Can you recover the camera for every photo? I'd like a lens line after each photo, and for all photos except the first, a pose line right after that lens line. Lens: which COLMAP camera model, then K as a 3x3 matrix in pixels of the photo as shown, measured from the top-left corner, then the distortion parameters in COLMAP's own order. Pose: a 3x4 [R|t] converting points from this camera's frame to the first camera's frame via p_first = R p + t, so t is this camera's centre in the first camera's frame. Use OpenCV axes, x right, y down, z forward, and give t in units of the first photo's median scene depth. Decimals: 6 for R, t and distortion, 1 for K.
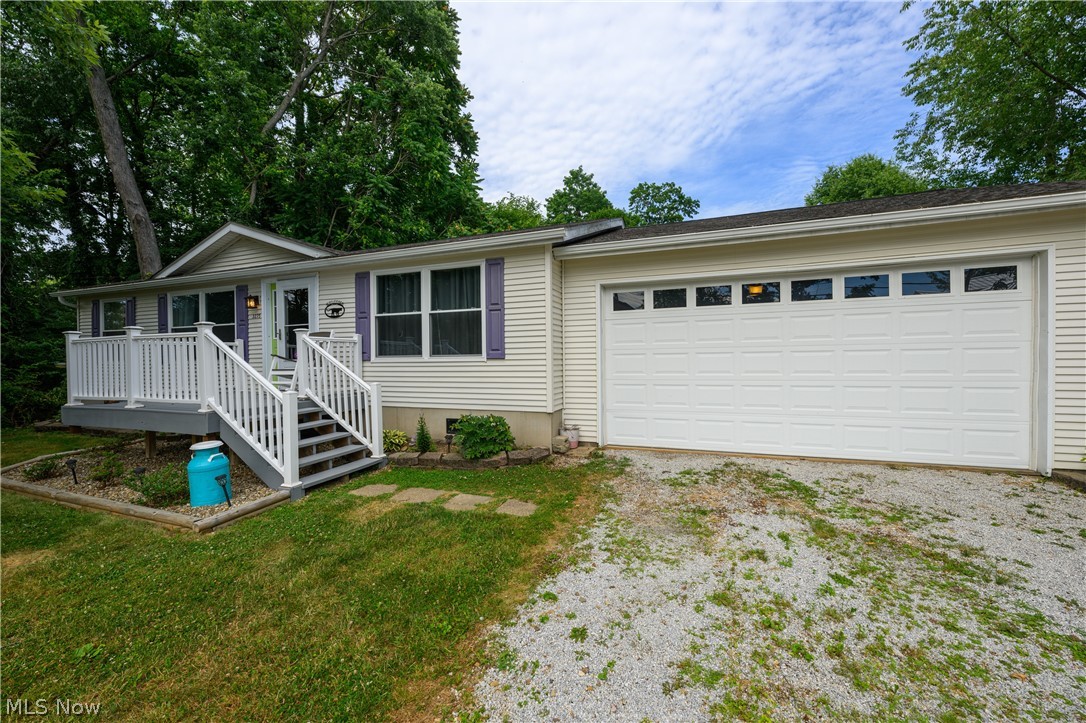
lens RADIAL K [[431.0, 0, 545.1], [0, 431.0, 365.5], [0, 0, 1]] dist [-0.000264, -0.000052]
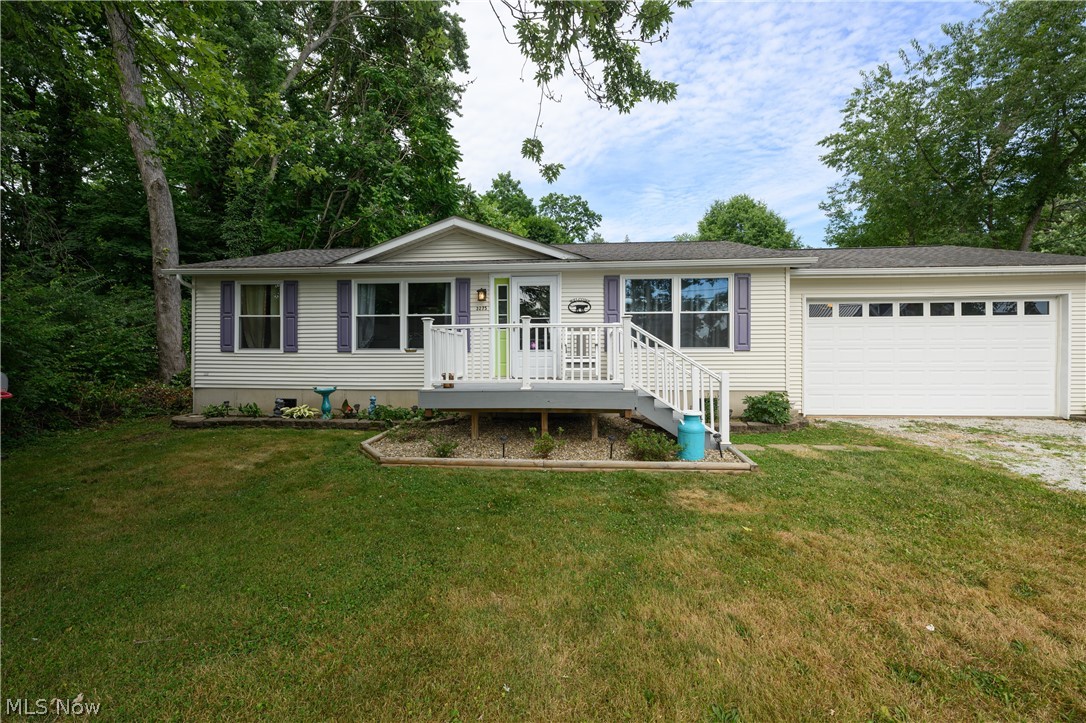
lens RADIAL K [[431.0, 0, 479.5], [0, 431.0, 357.2], [0, 0, 1]] dist [-0.000264, -0.000052]
pose [[0.958811, 0.006885, 0.283961, -1.227520], [-0.005052, 0.999961, -0.007187, 0.016847], [-0.284000, 0.005456, 0.958809, -0.017081]]
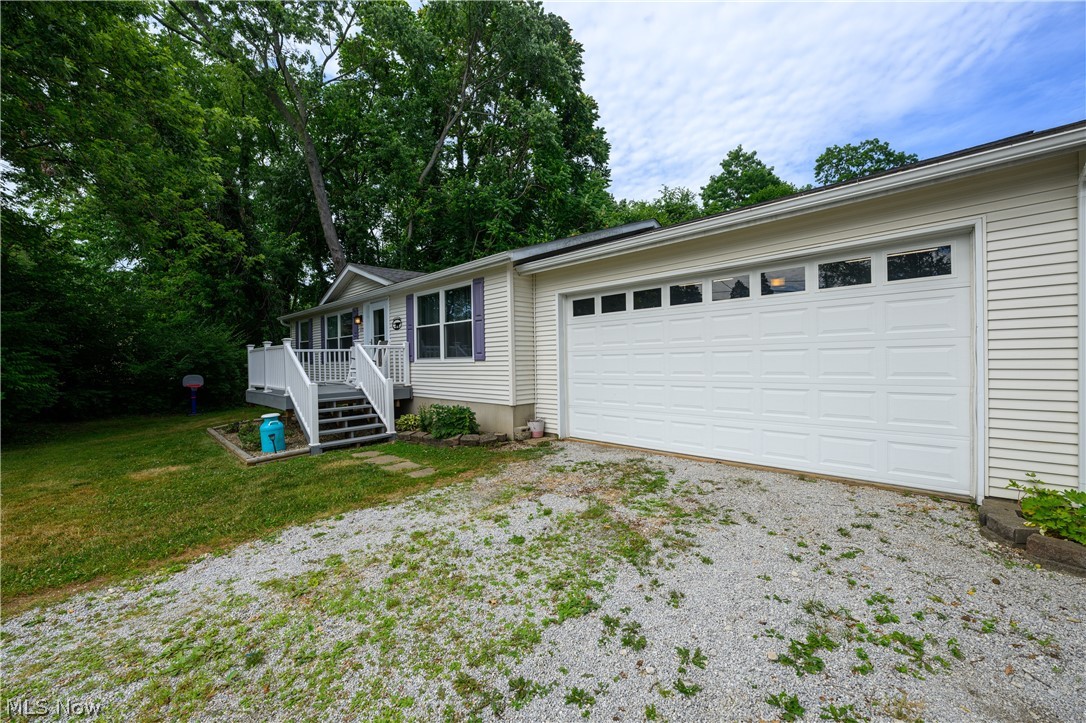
lens RADIAL K [[431.0, 0, 536.7], [0, 431.0, 360.0], [0, 0, 1]] dist [-0.000264, -0.000052]
pose [[0.912843, -0.005245, -0.408276, 0.523049], [0.002217, 0.999966, -0.007889, -0.006017], [0.408304, 0.006296, 0.912824, -0.050532]]
